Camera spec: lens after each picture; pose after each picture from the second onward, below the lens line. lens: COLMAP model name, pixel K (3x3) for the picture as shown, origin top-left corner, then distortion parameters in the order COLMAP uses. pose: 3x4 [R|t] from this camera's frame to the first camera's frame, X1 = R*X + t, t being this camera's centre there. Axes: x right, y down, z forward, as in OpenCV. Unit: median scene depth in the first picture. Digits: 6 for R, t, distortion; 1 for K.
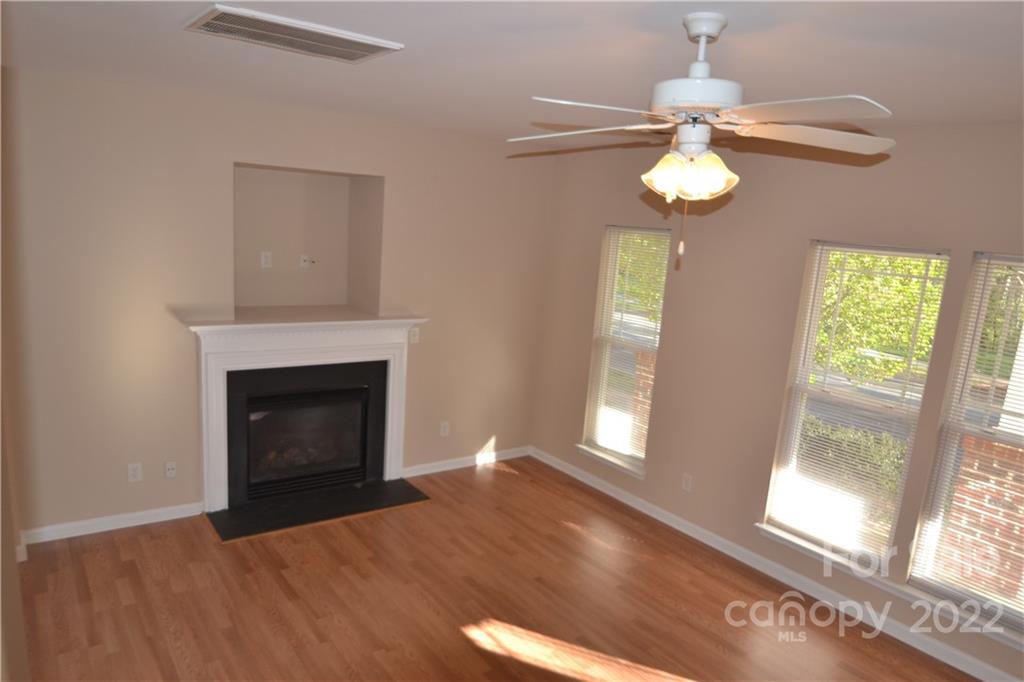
lens RADIAL K [[692.3, 0, 494.0], [0, 692.3, 361.0], [0, 0, 1]] dist [-0.032988, -0.003649]
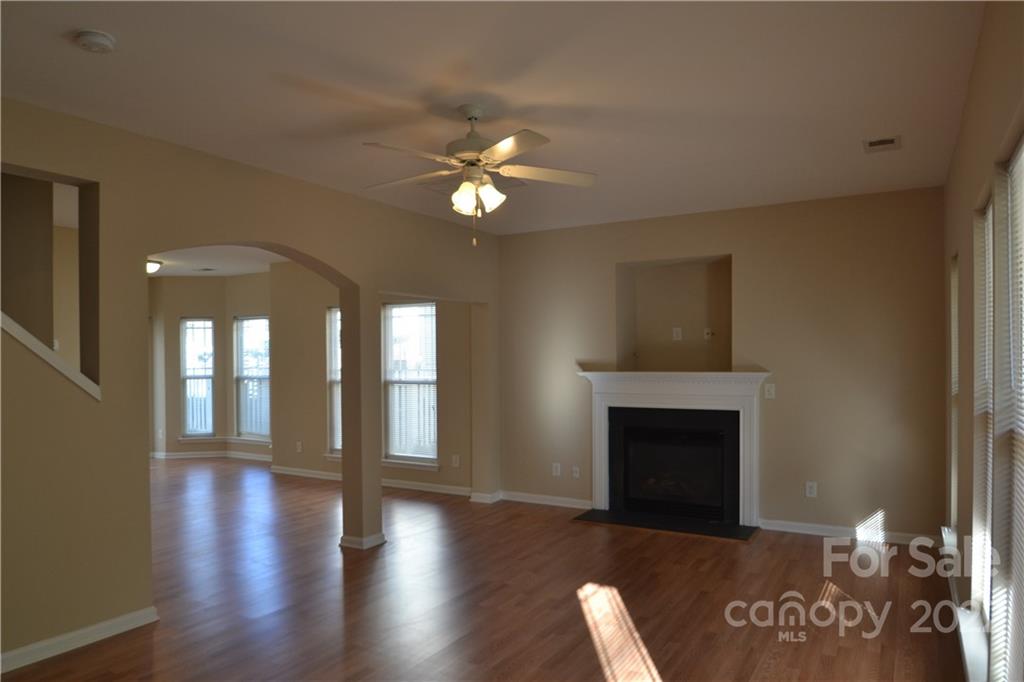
lens RADIAL K [[692.3, 0, 494.0], [0, 692.3, 361.0], [0, 0, 1]] dist [-0.032988, -0.003649]
pose [[0.382070, -0.069238, -0.921536, 0.807331], [-0.151676, 0.978968, -0.136438, 0.146113], [0.911601, 0.191904, 0.363533, 0.241008]]
